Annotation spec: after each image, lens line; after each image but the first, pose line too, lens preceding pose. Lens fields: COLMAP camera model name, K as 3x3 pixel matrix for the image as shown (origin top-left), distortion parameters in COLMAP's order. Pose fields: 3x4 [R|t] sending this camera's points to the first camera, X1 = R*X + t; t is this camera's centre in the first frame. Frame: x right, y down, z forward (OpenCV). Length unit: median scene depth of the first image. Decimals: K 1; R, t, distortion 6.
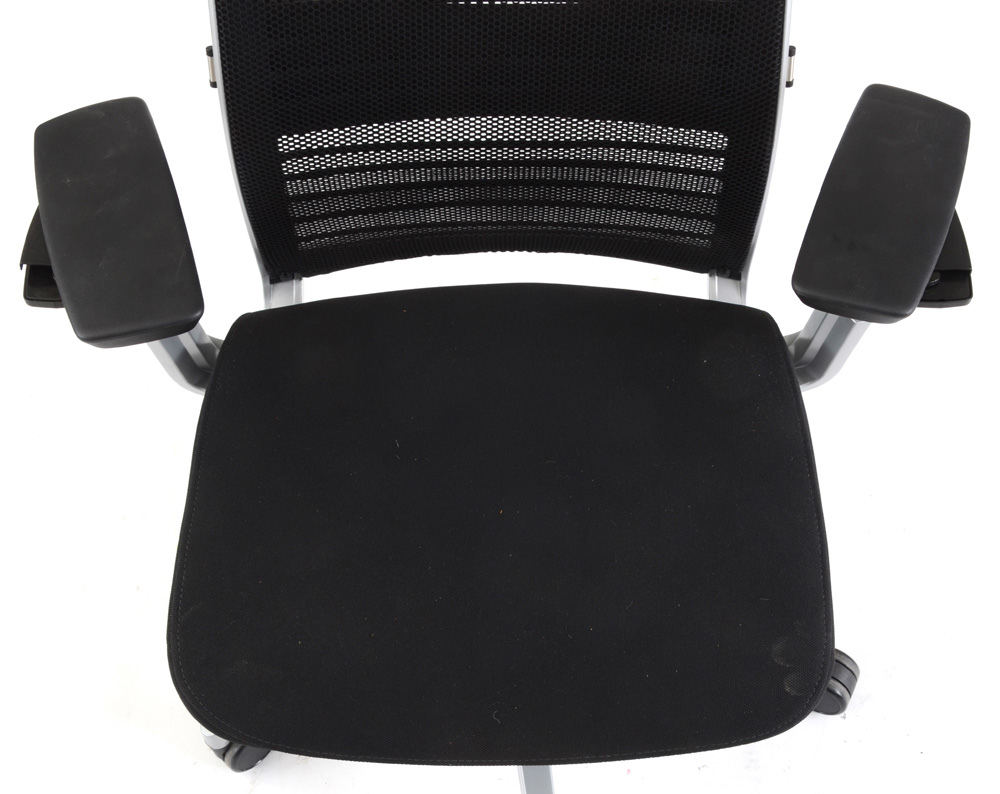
lens RADIAL K [[1187.9, 0, 494.3], [0, 1187.9, 400.3], [0, 0, 1]] dist [0.018881, 0.000000]
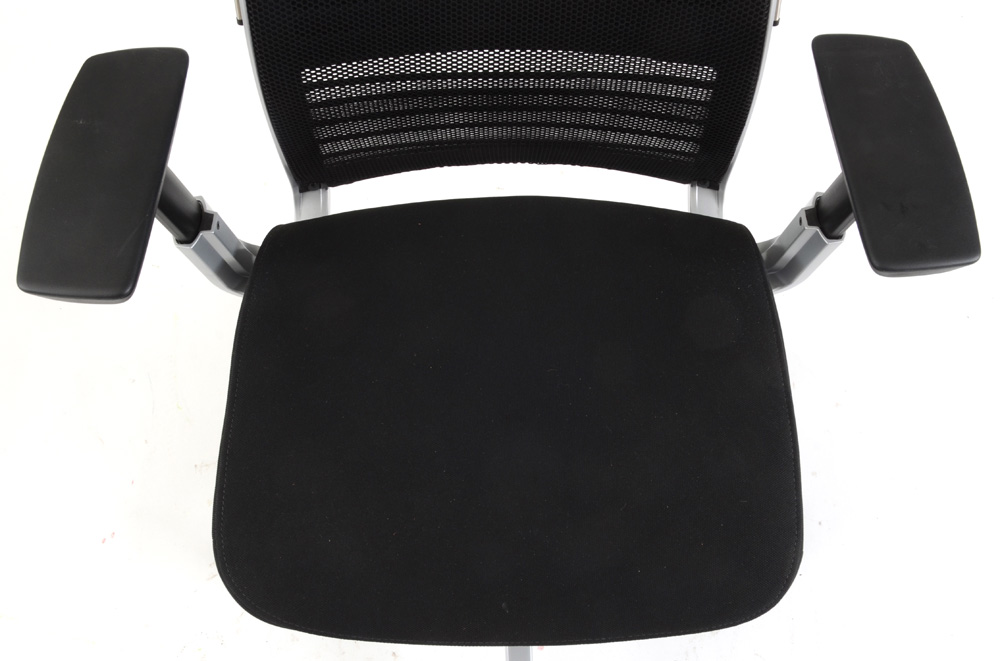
lens RADIAL K [[930.0, 0, 495.1], [0, 930.0, 331.0], [0, 0, 1]] dist [-0.032522, 0.000000]
pose [[0.999988, -0.001299, 0.004669, -0.009832], [0.000750, 0.993264, 0.115871, -0.083483], [-0.004788, -0.115866, 0.993253, 0.135329]]
